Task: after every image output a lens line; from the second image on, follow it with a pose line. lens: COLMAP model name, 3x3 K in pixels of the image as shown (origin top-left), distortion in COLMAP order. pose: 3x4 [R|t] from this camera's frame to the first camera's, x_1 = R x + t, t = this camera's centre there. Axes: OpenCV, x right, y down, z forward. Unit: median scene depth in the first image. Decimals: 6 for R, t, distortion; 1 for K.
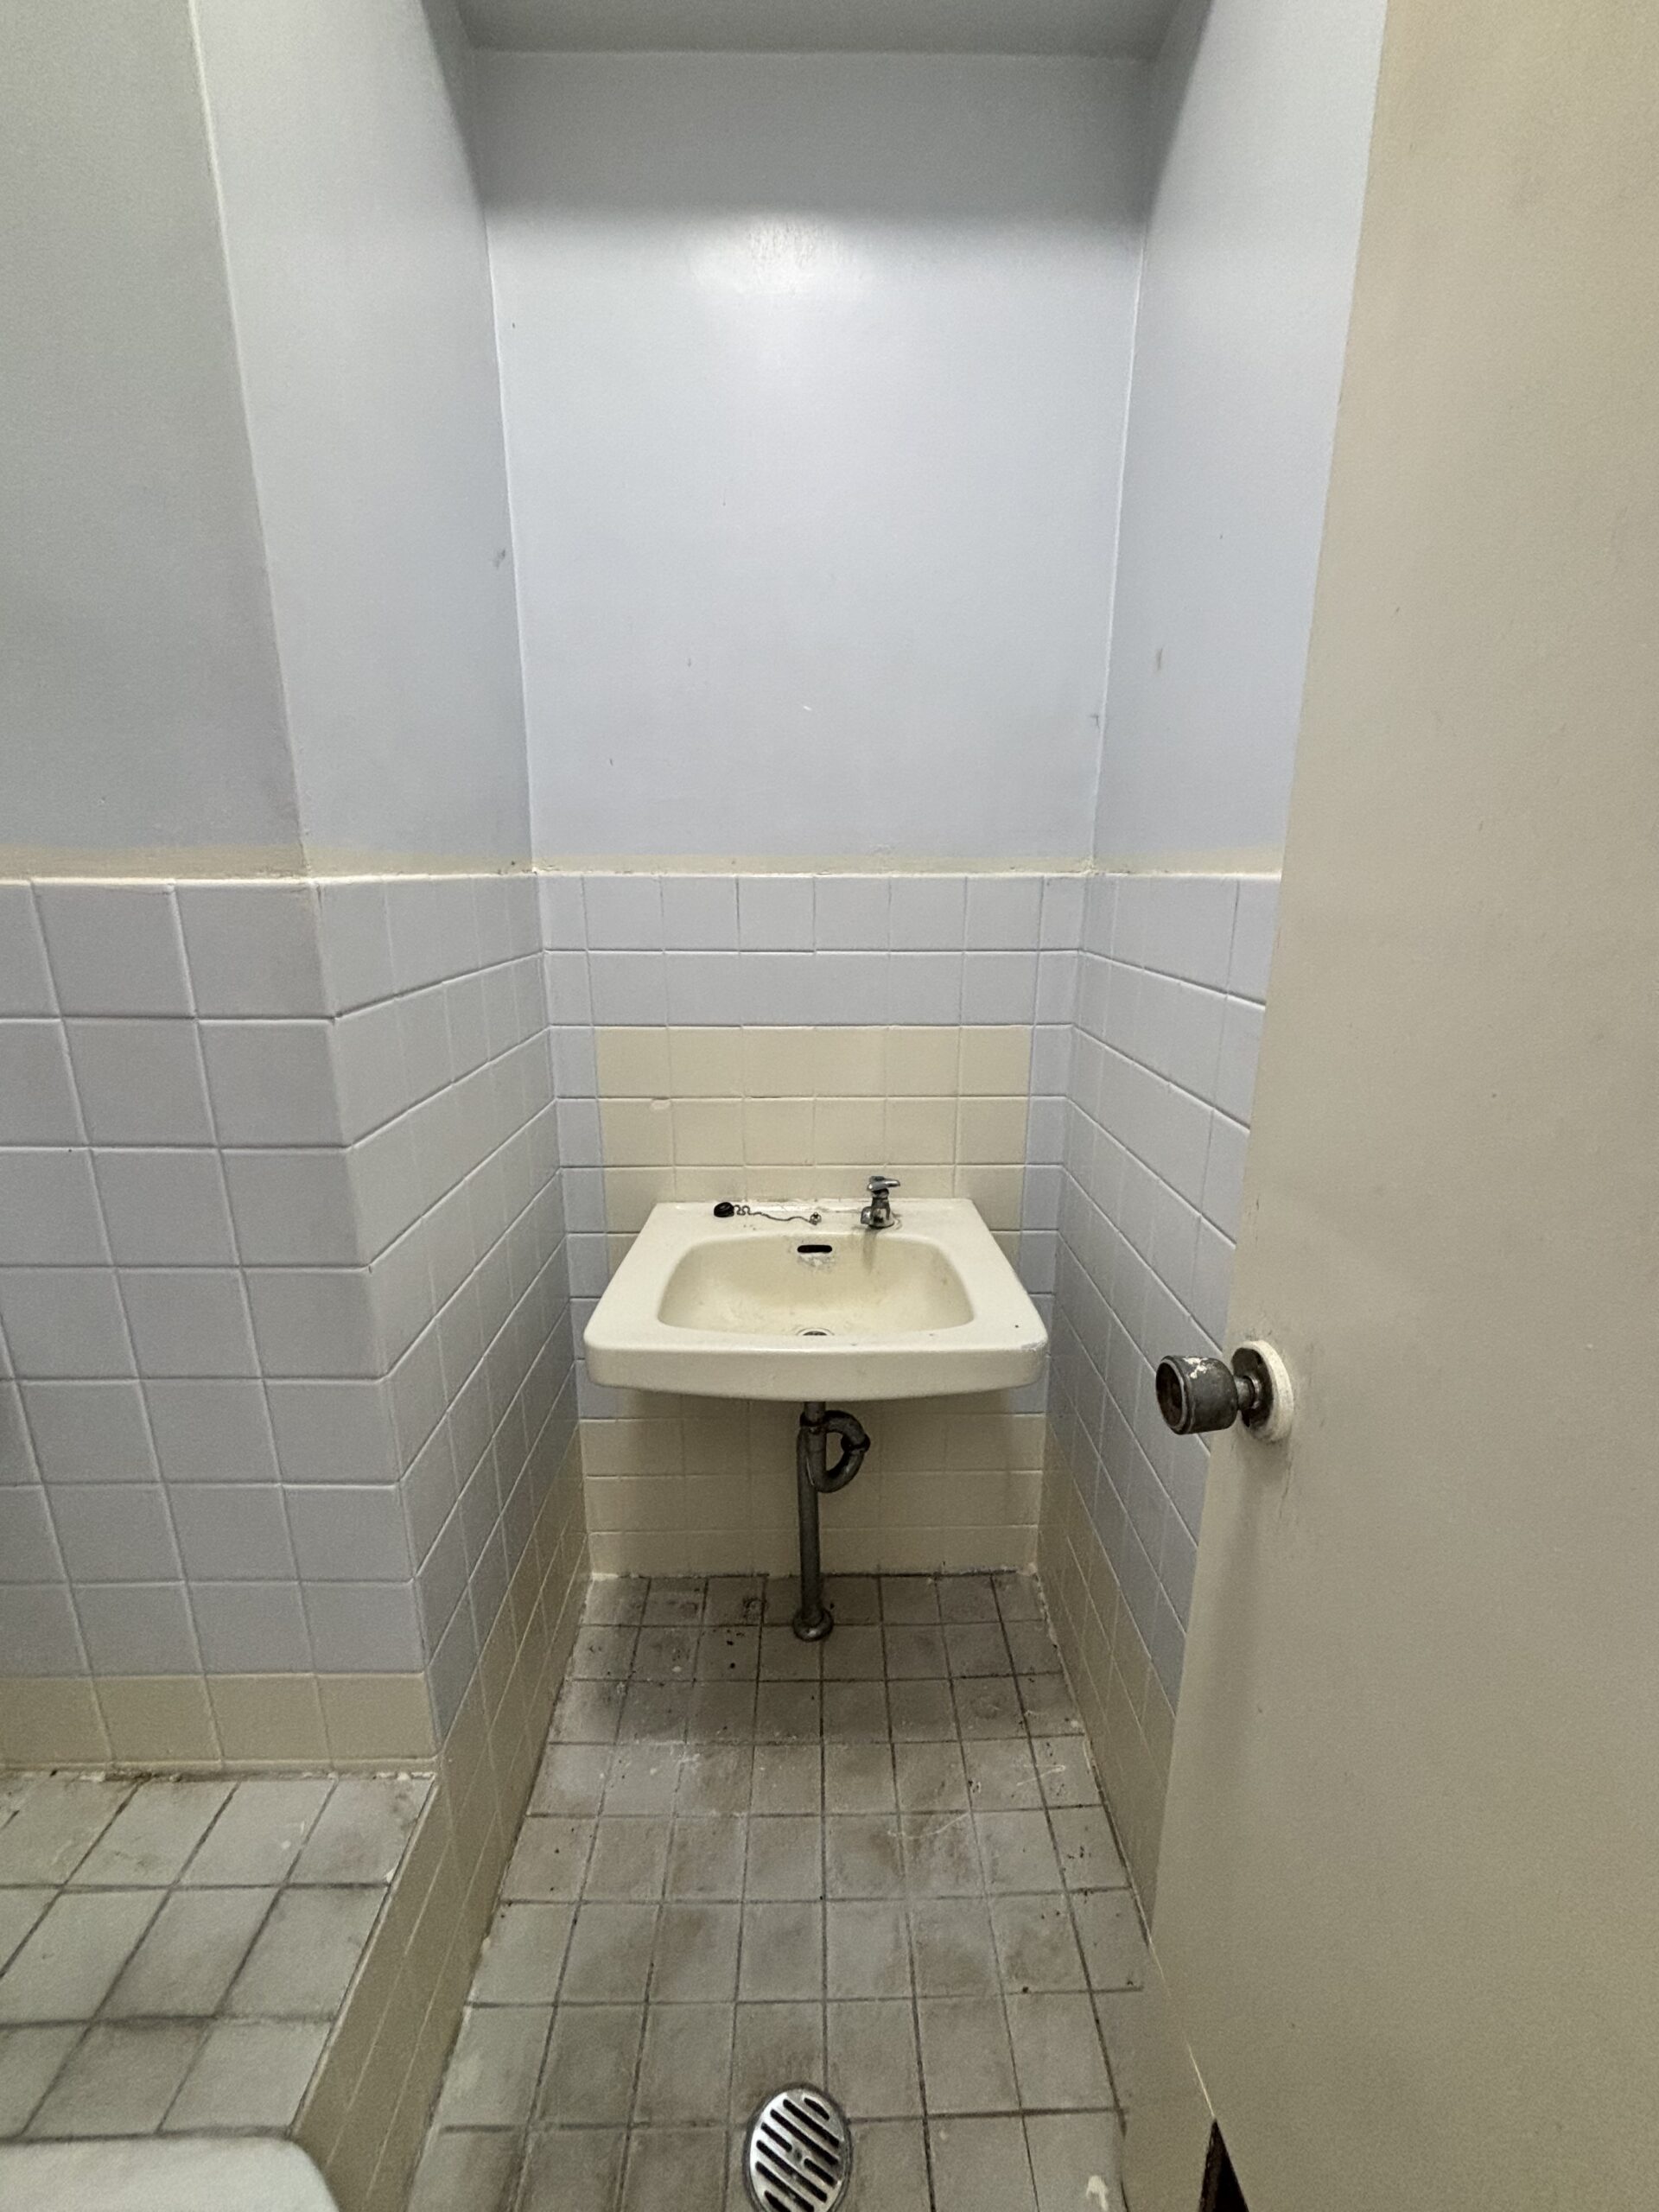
lens RADIAL K [[888.6, 0, 831.1], [0, 888.6, 1098.6], [0, 0, 1]] dist [-0.002911, 0.001552]
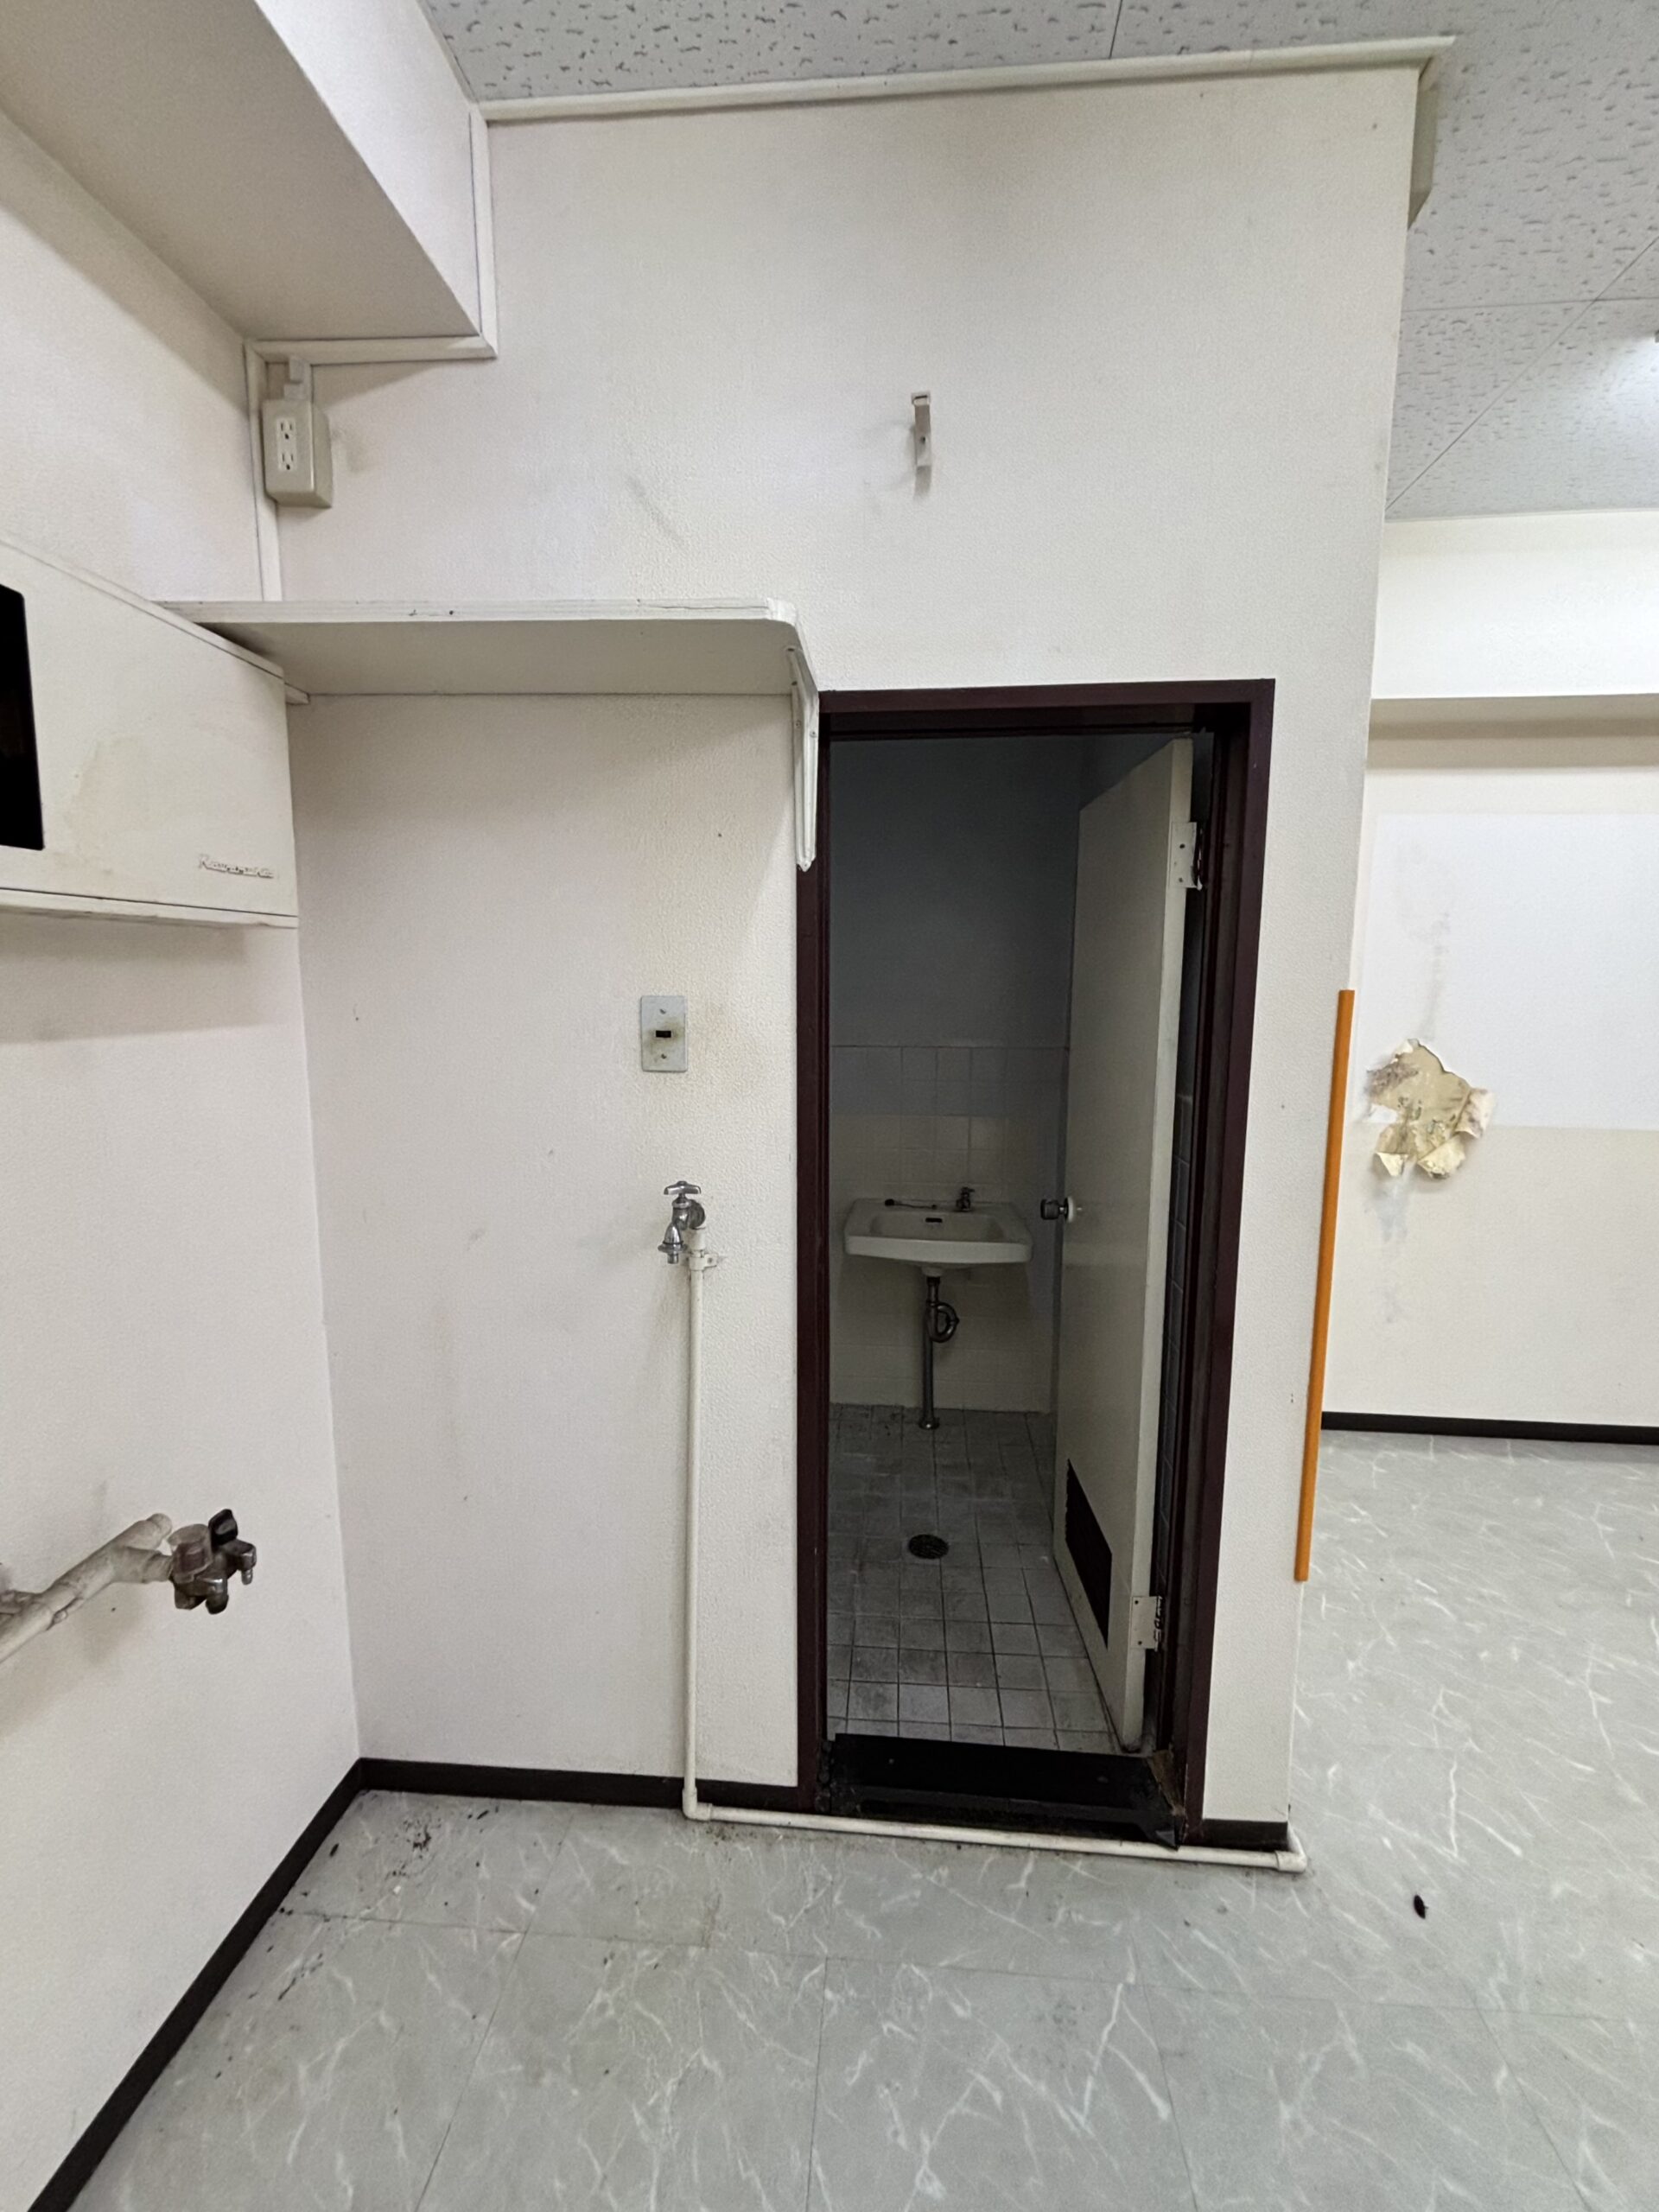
lens RADIAL K [[888.6, 0, 830.9], [0, 888.6, 1096.0], [0, 0, 1]] dist [-0.002911, 0.001552]
pose [[0.994442, 0.014777, -0.104242, -0.069311], [-0.026606, 0.993237, -0.113014, 0.182563], [0.101867, 0.115159, 0.988110, -1.720986]]
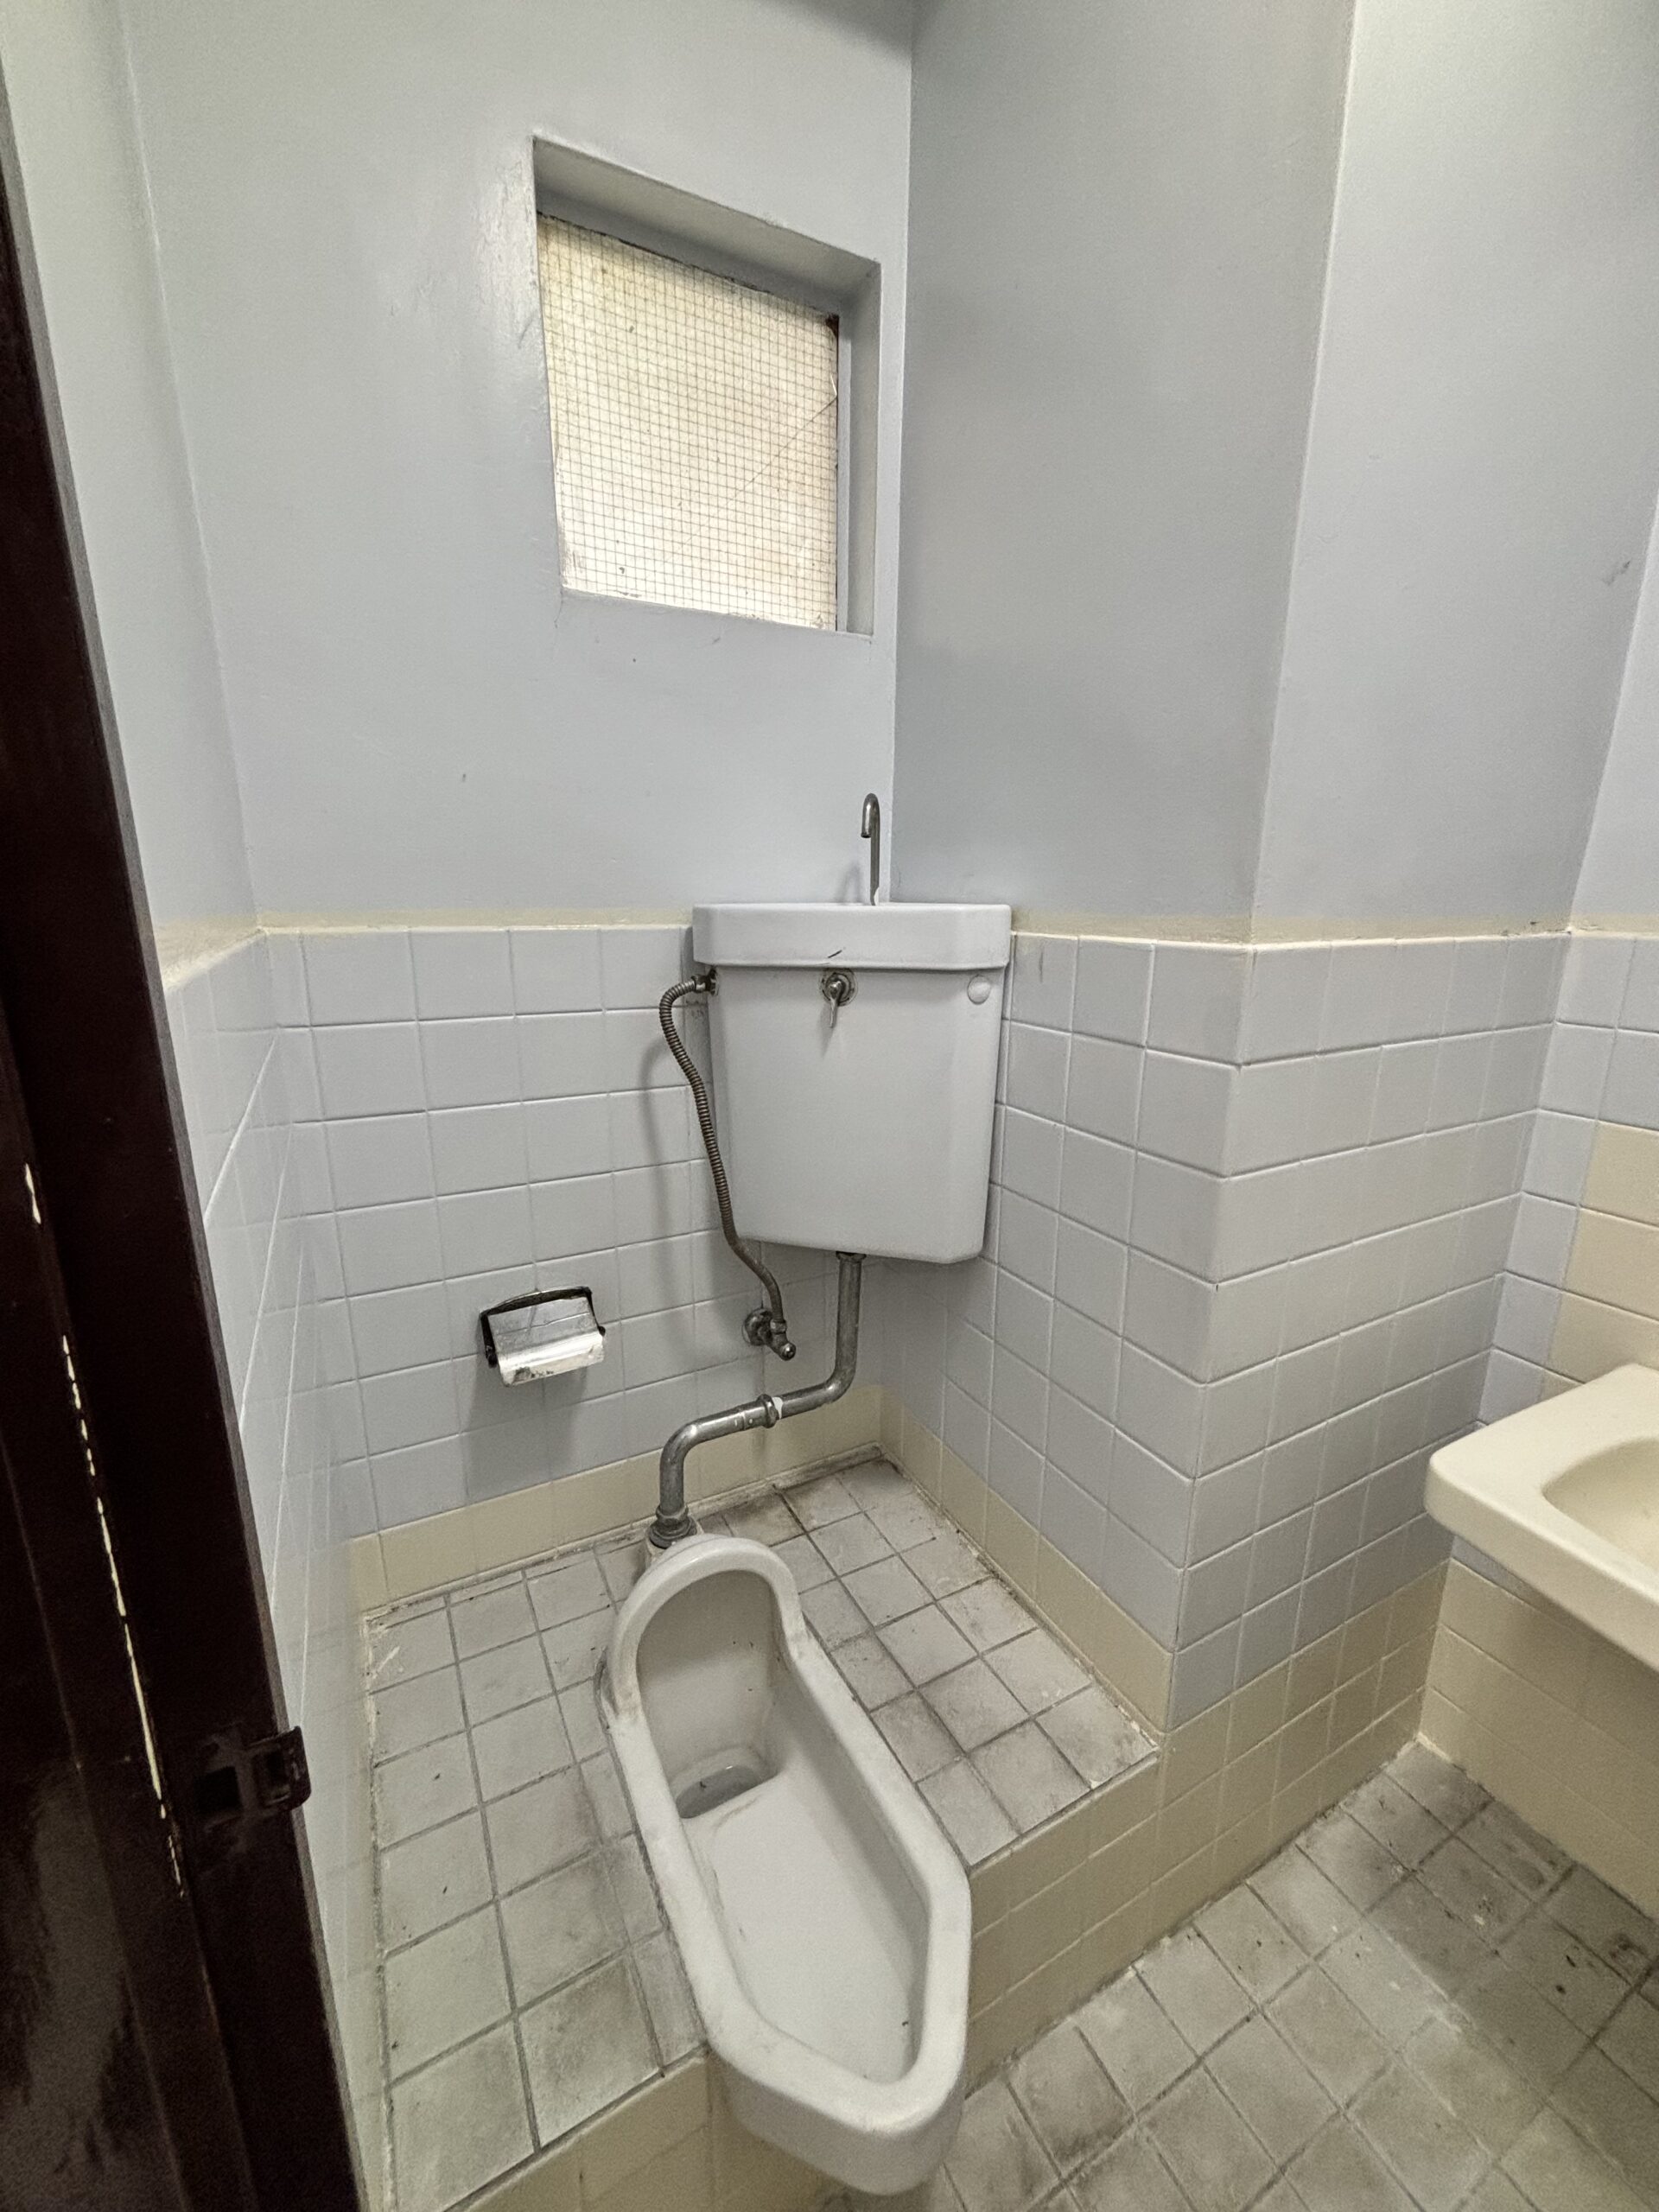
lens RADIAL K [[888.6, 0, 834.6], [0, 888.6, 1099.9], [0, 0, 1]] dist [-0.002911, 0.001552]
pose [[0.460477, 0.202794, -0.864196, 0.163921], [-0.226765, 0.968125, 0.106353, -0.042877], [0.858218, 0.146996, 0.491787, -0.002141]]
